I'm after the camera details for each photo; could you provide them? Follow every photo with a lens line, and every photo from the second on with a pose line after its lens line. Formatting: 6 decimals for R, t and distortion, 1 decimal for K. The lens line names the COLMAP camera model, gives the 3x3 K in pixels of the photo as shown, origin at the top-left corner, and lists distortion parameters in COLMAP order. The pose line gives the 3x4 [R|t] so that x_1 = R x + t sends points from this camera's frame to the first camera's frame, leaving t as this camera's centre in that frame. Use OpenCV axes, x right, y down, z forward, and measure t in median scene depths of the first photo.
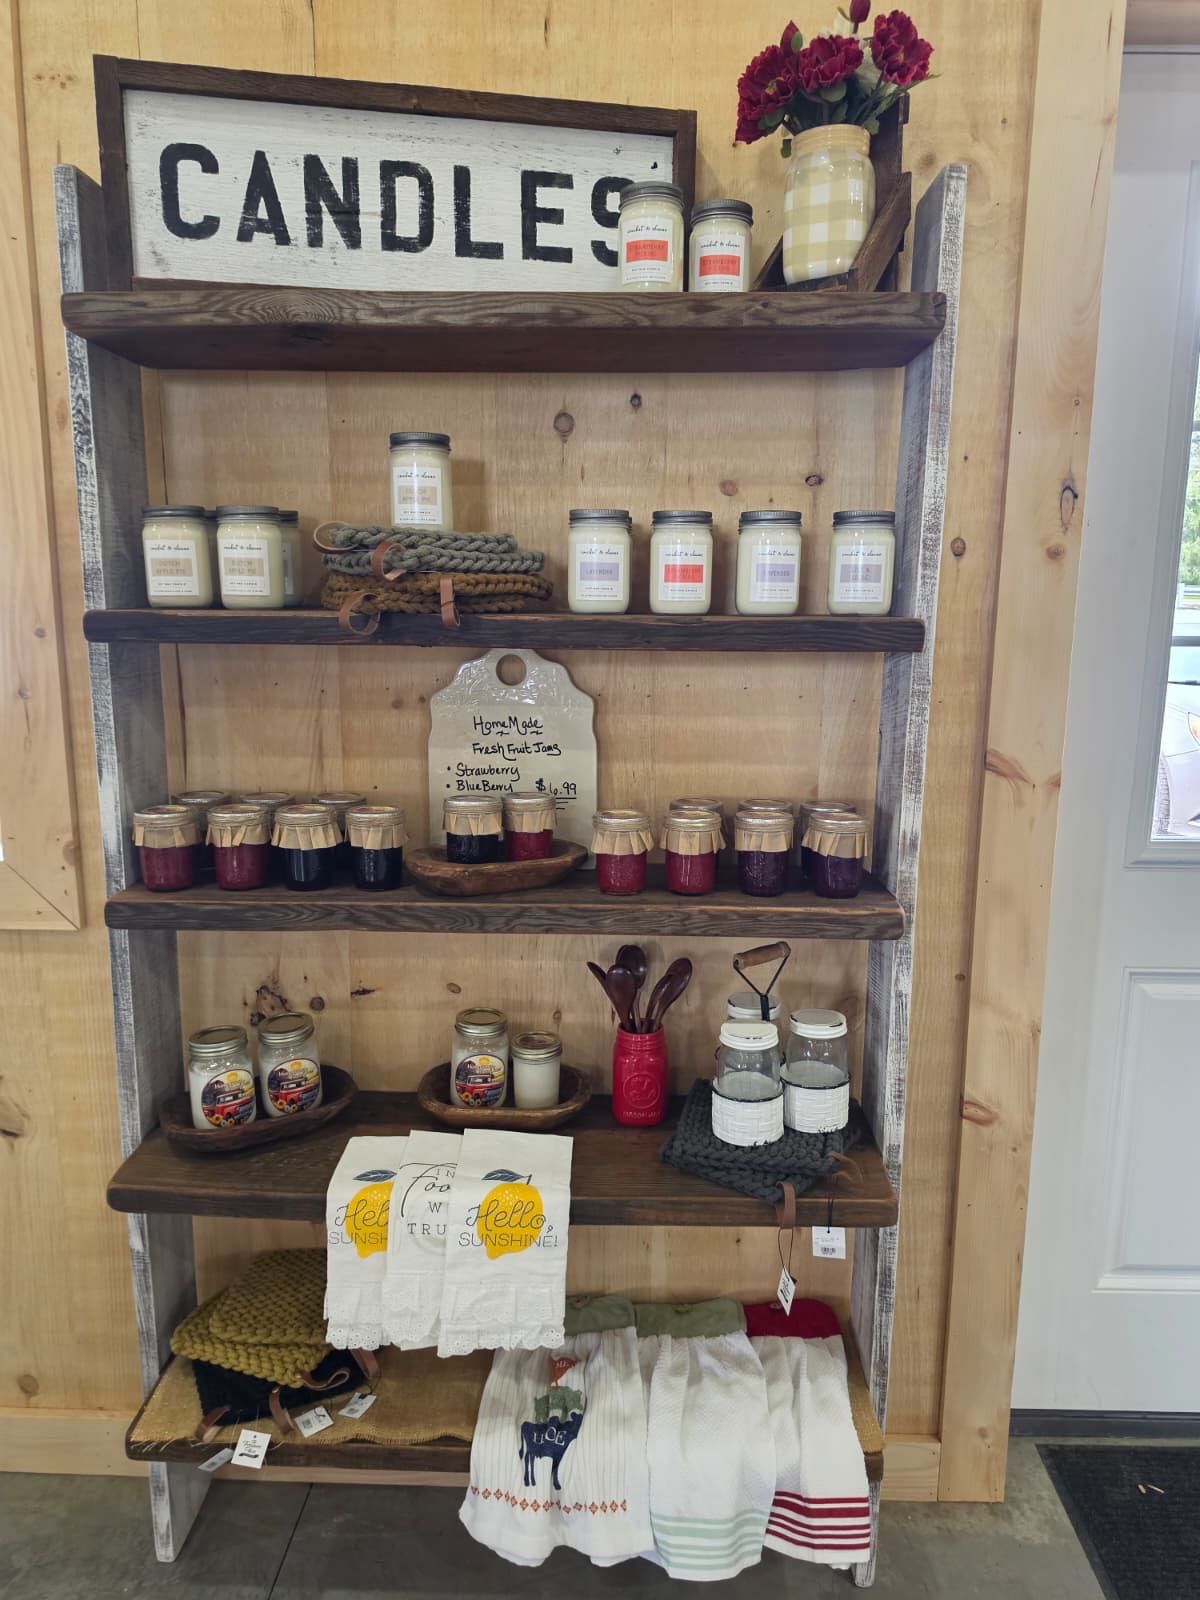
lens RADIAL K [[1206.3, 0, 620.4], [0, 1206.3, 801.6], [0, 0, 1]] dist [0.023954, -0.024842]
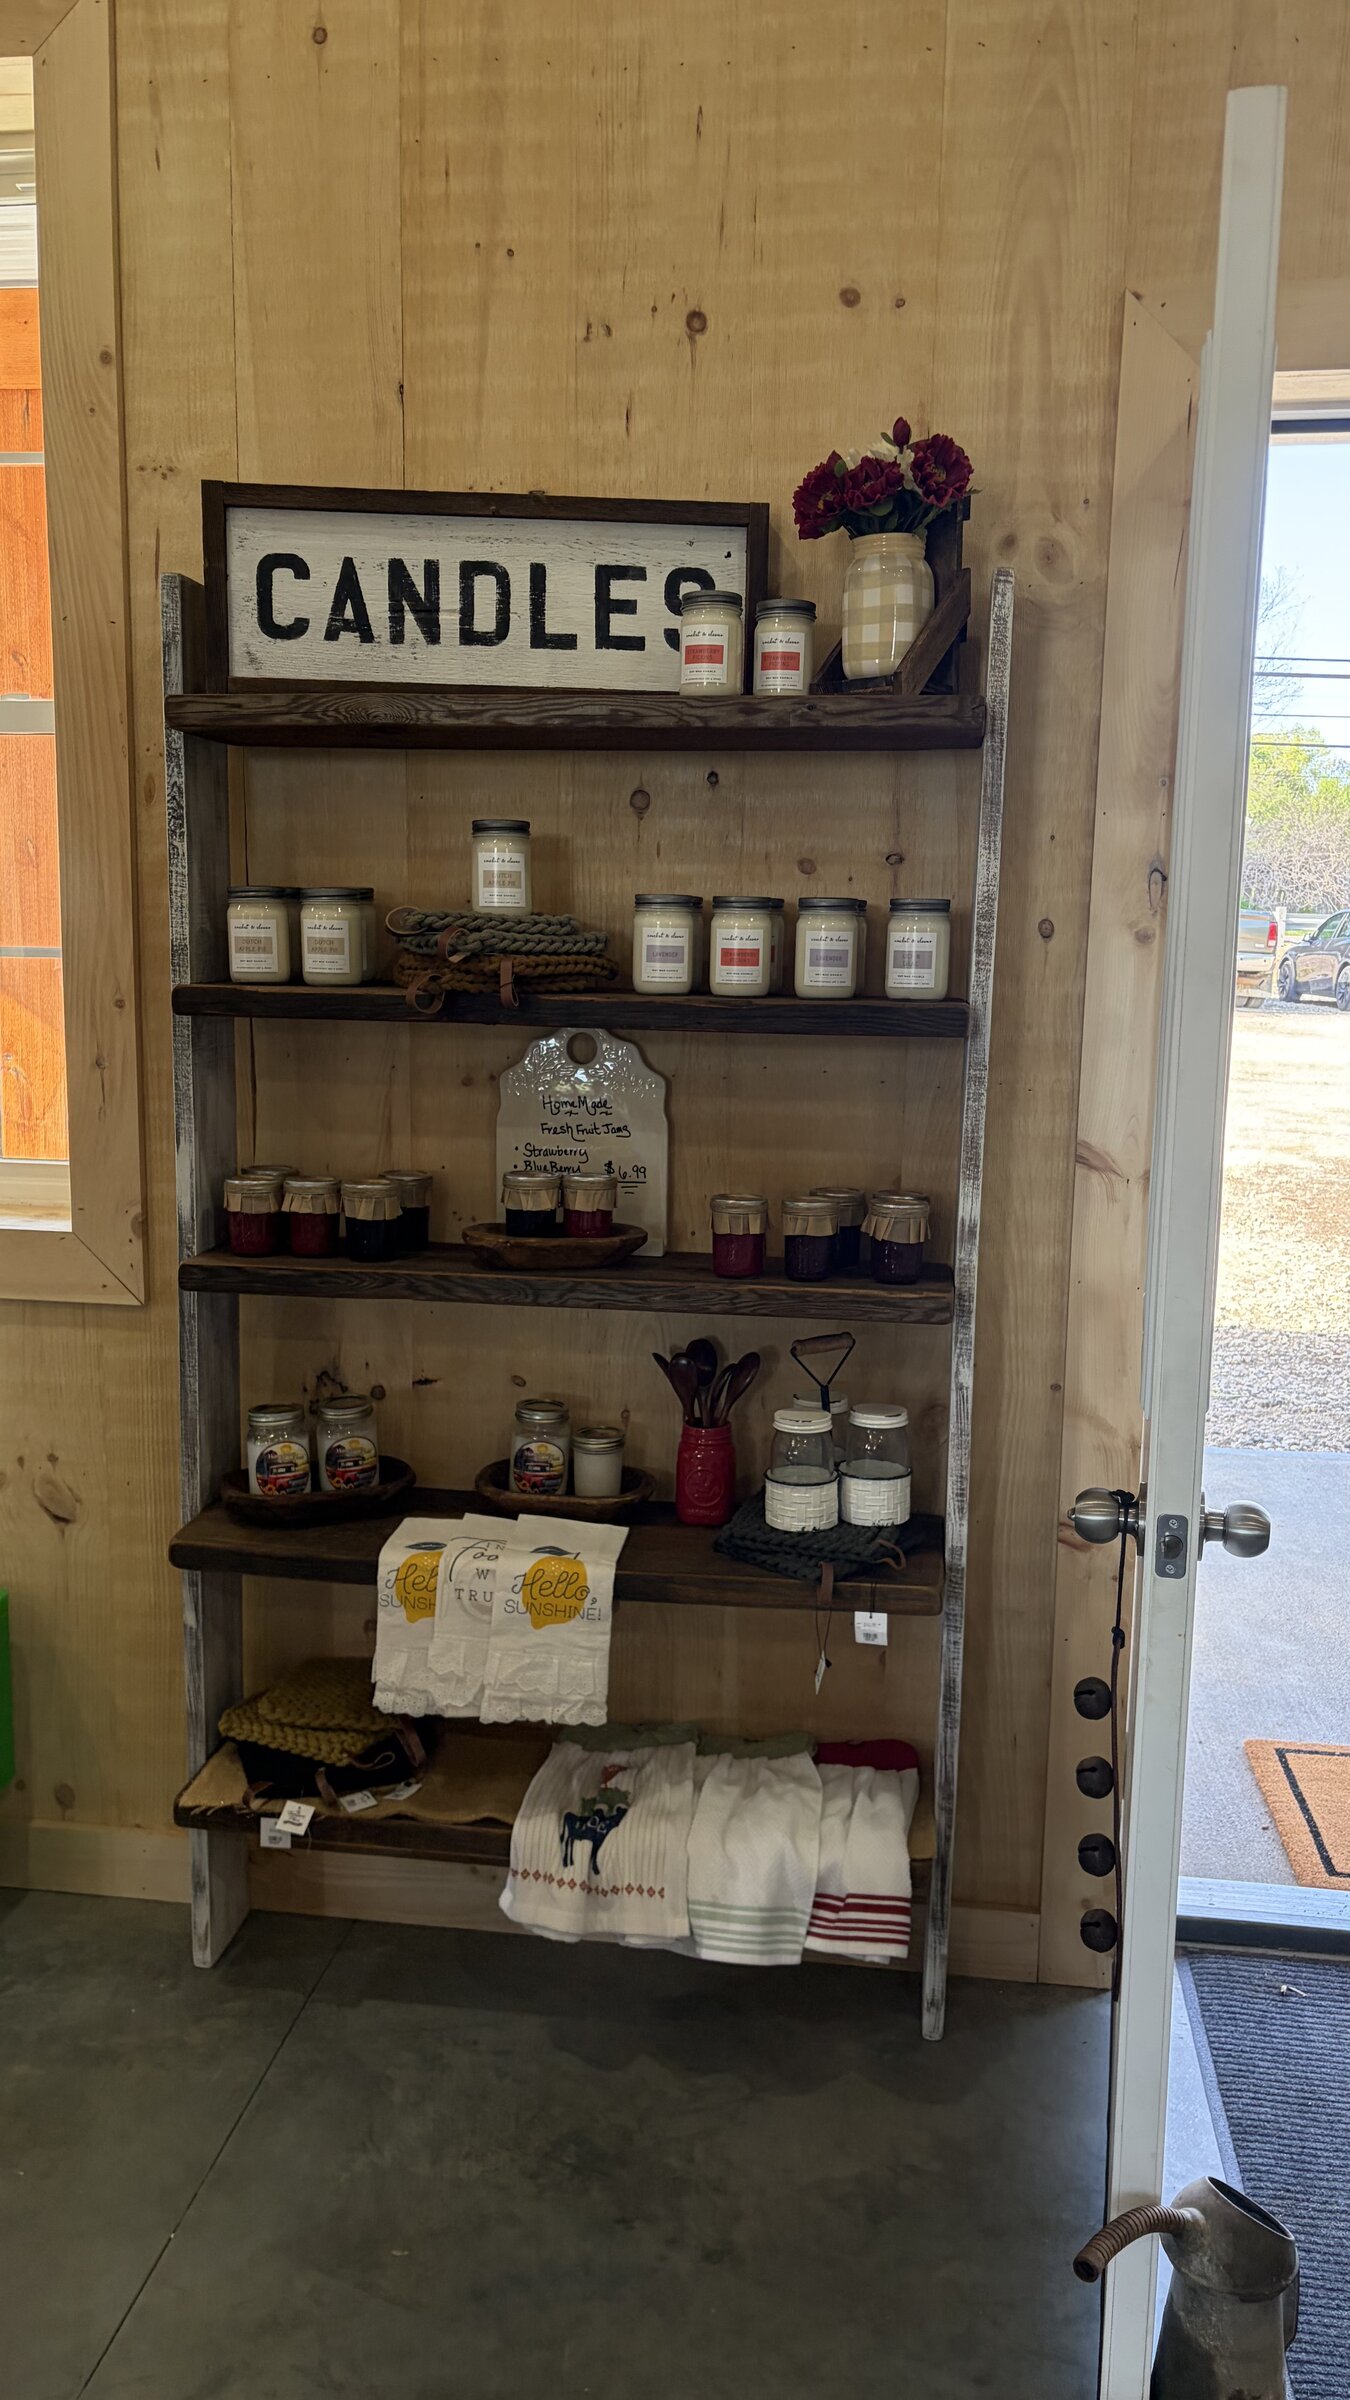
lens RADIAL K [[1891.7, 0, 675.0], [0, 1891.7, 1200.0], [0, 0, 1]] dist [0.075840, -0.120613]
pose [[0.994148, 0.025378, -0.105005, 0.163331], [-0.028772, 0.999107, -0.030930, 0.064443], [0.104127, 0.033770, 0.993991, -0.564942]]
